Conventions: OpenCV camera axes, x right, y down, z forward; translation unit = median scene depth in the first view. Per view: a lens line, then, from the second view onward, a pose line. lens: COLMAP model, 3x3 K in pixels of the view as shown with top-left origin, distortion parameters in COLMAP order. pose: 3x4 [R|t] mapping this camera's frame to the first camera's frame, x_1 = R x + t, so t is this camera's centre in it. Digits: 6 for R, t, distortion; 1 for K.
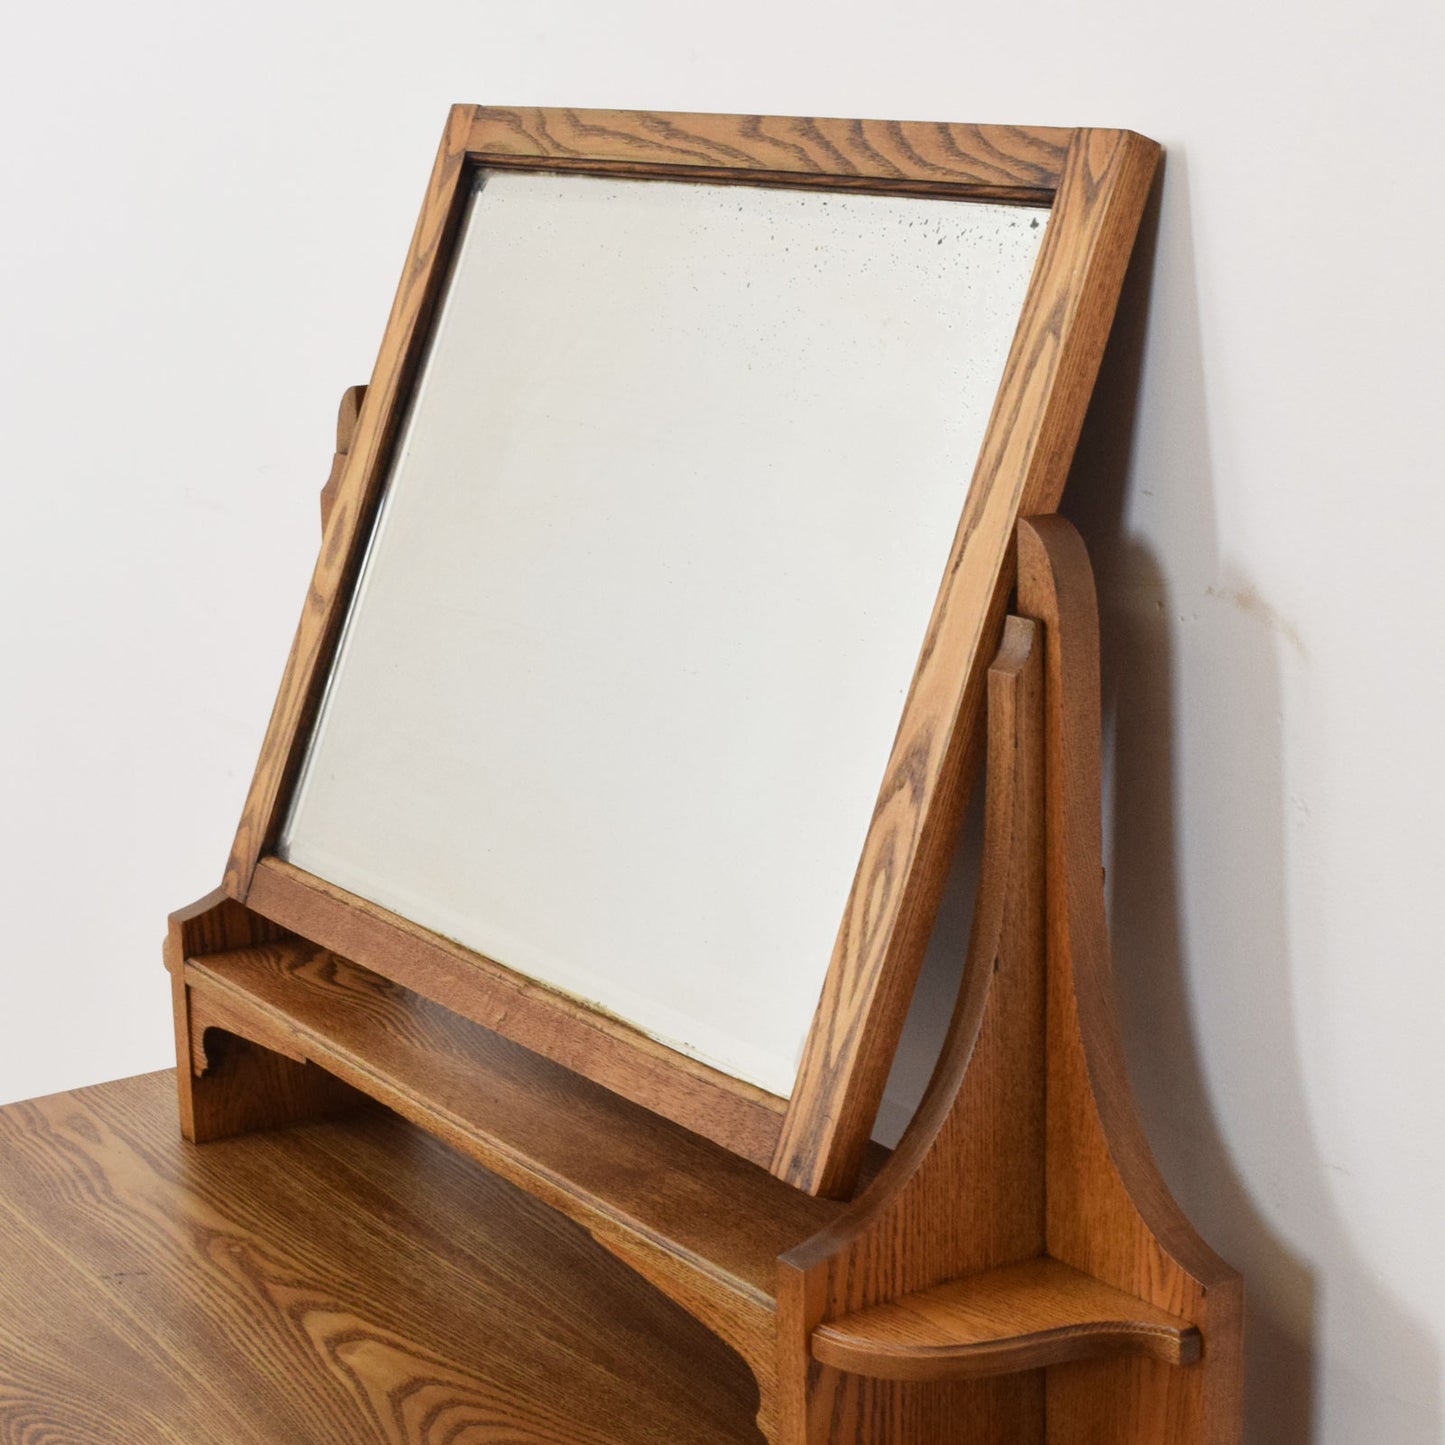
lens RADIAL K [[3122.5, 0, 783.8], [0, 3122.5, 685.2], [0, 0, 1]] dist [-0.034593, 0.000000]
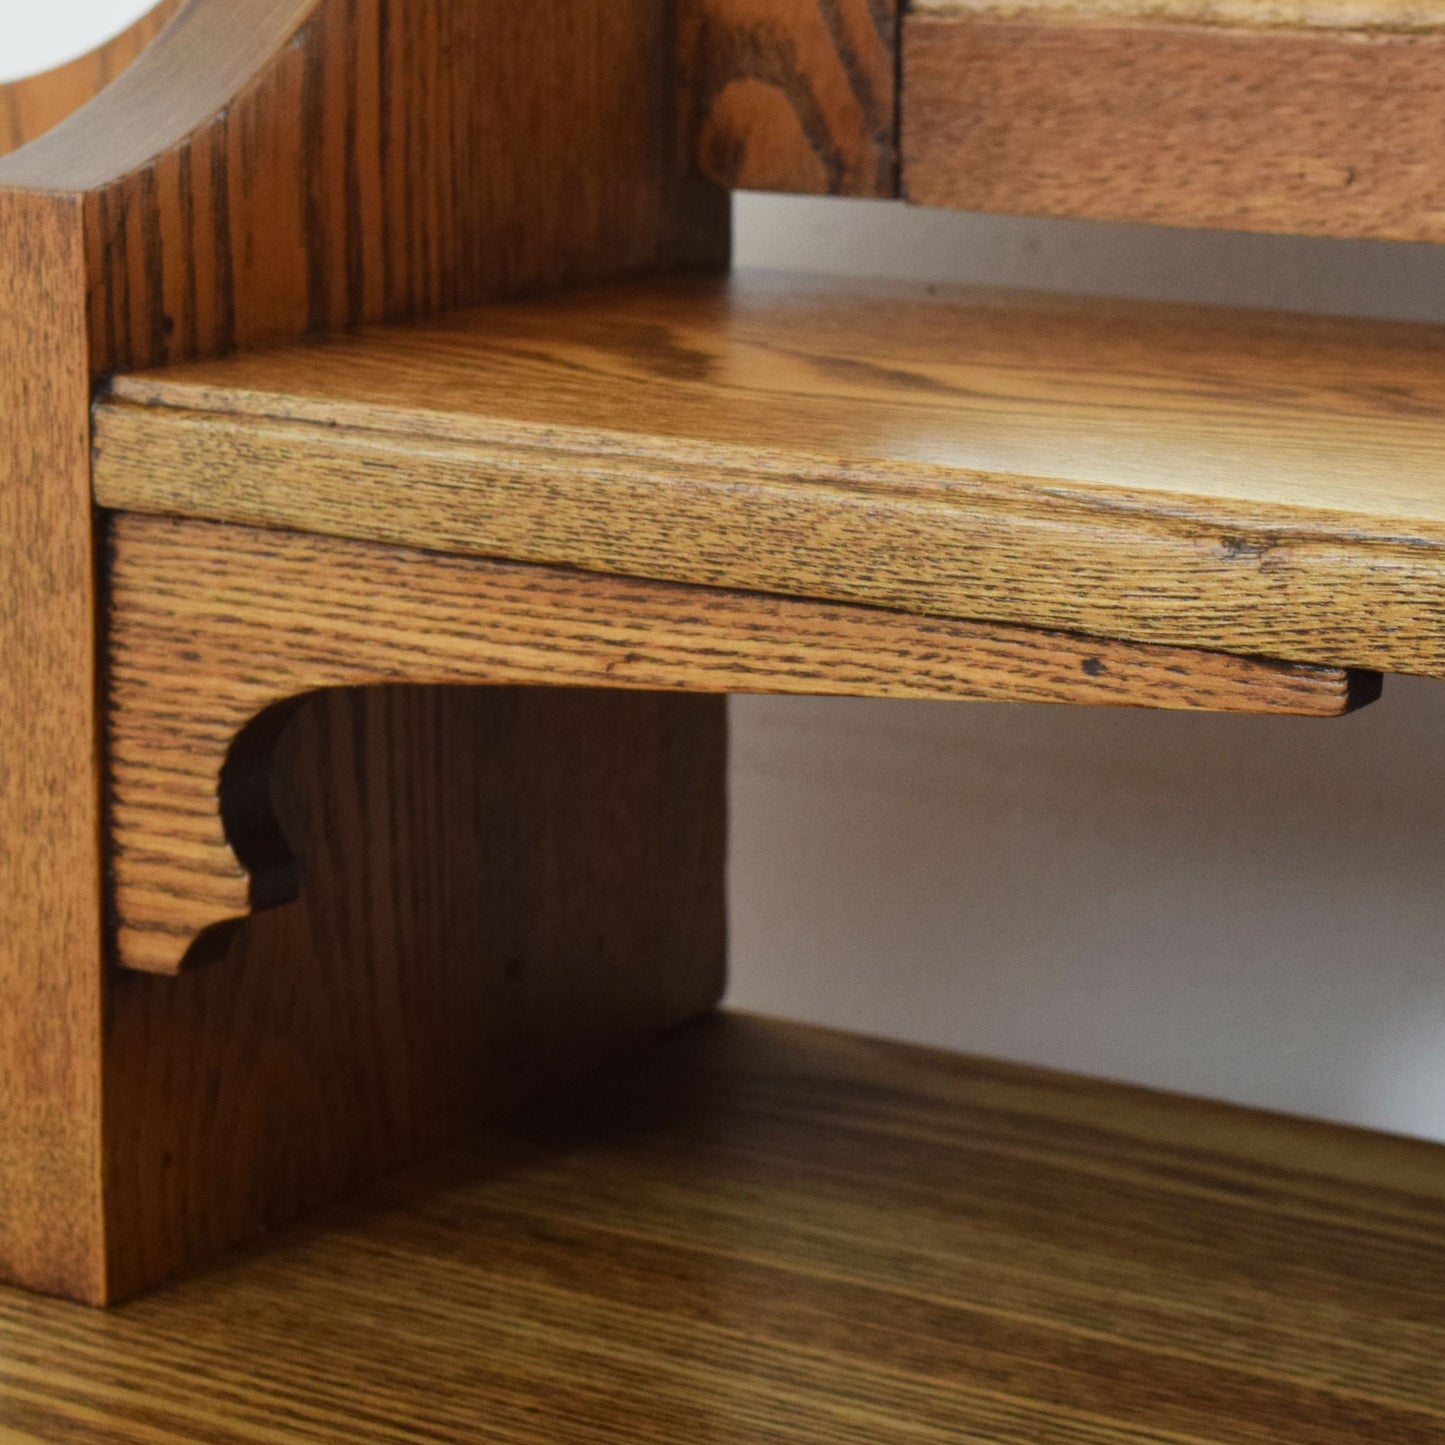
lens RADIAL K [[4300.1, 0, 722.4], [0, 4300.1, 722.3], [0, 0, 1]] dist [-0.334207, 0.000000]
pose [[0.908409, -0.069171, 0.412321, -0.326577], [0.064002, 0.997602, 0.026351, 0.126957], [-0.413155, 0.002452, 0.910657, 0.887551]]
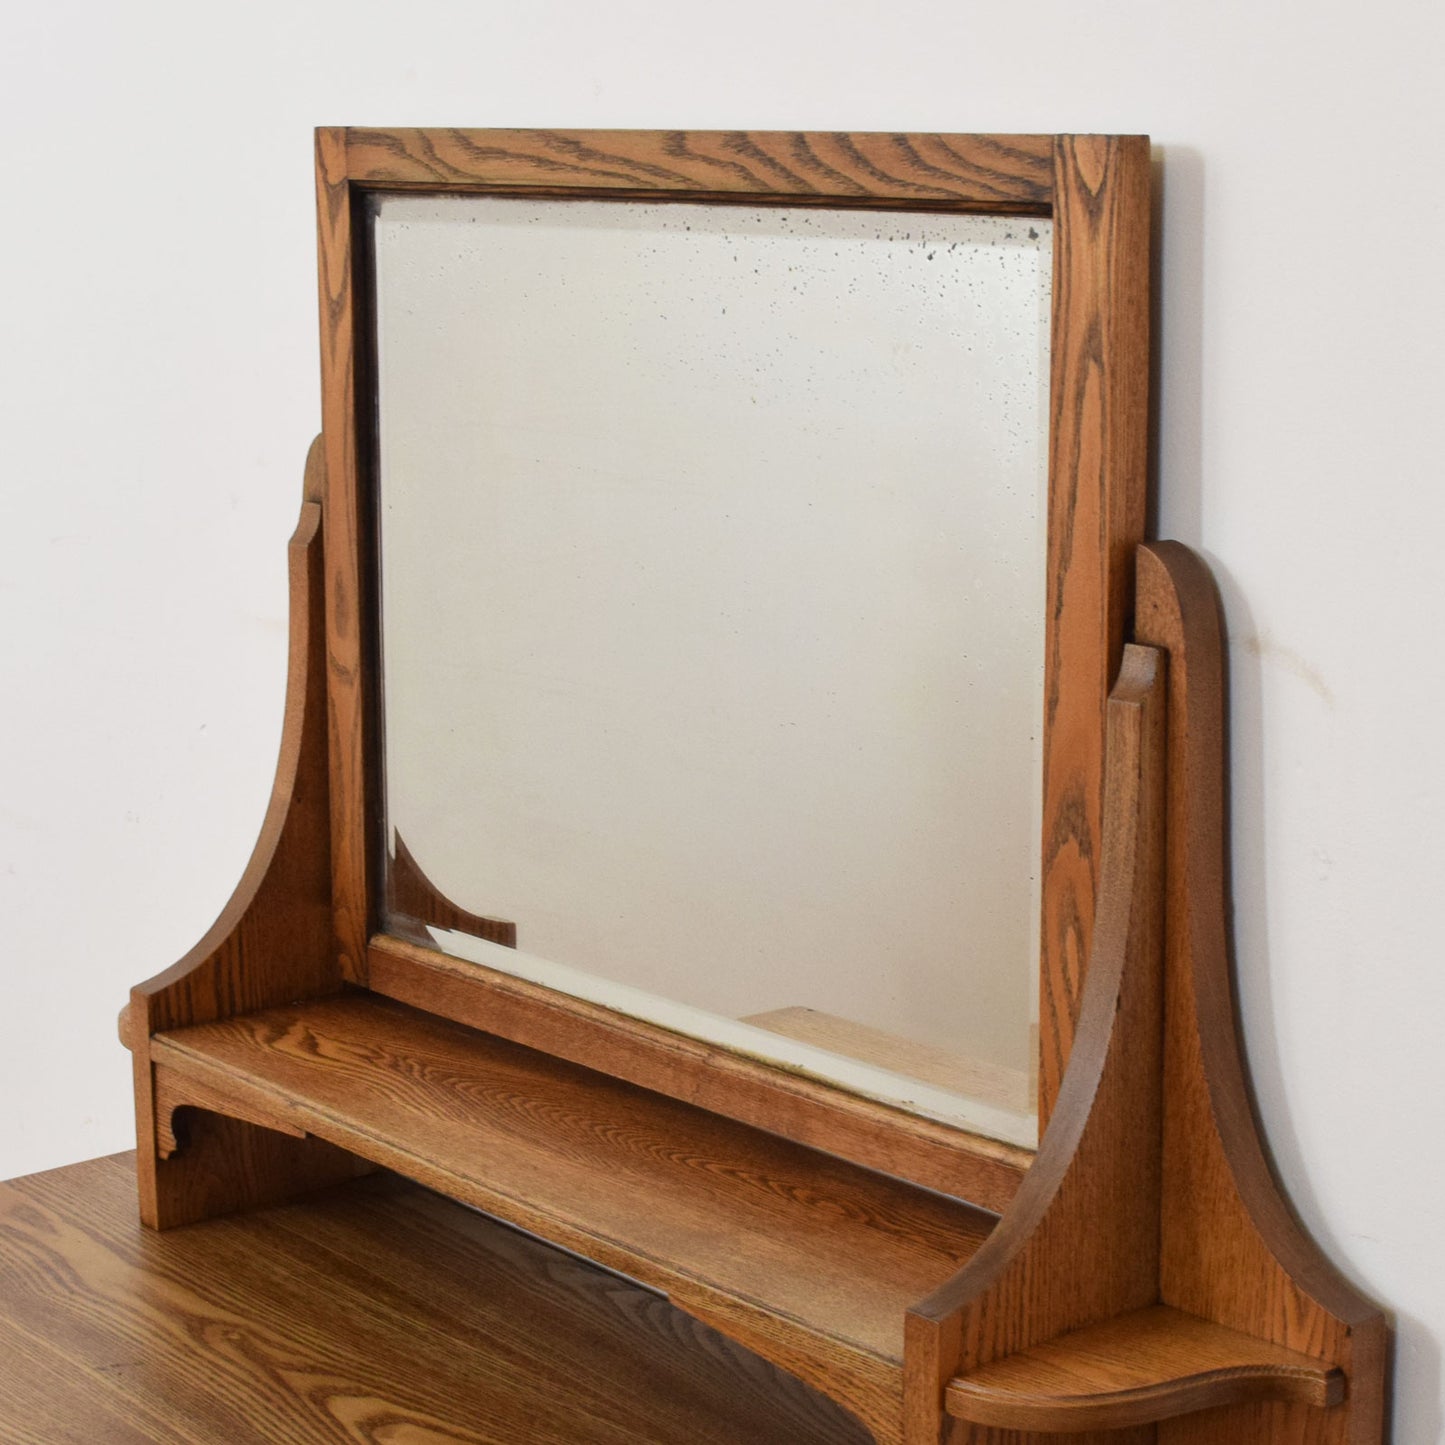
lens RADIAL K [[3248.4, 0, 754.2], [0, 3248.4, 703.6], [0, 0, 1]] dist [-0.030742, 0.000000]
pose [[0.995239, -0.009404, 0.097010, -0.126277], [0.012084, 0.999560, -0.027081, 0.019853], [-0.096713, 0.028124, 0.994915, 0.000954]]
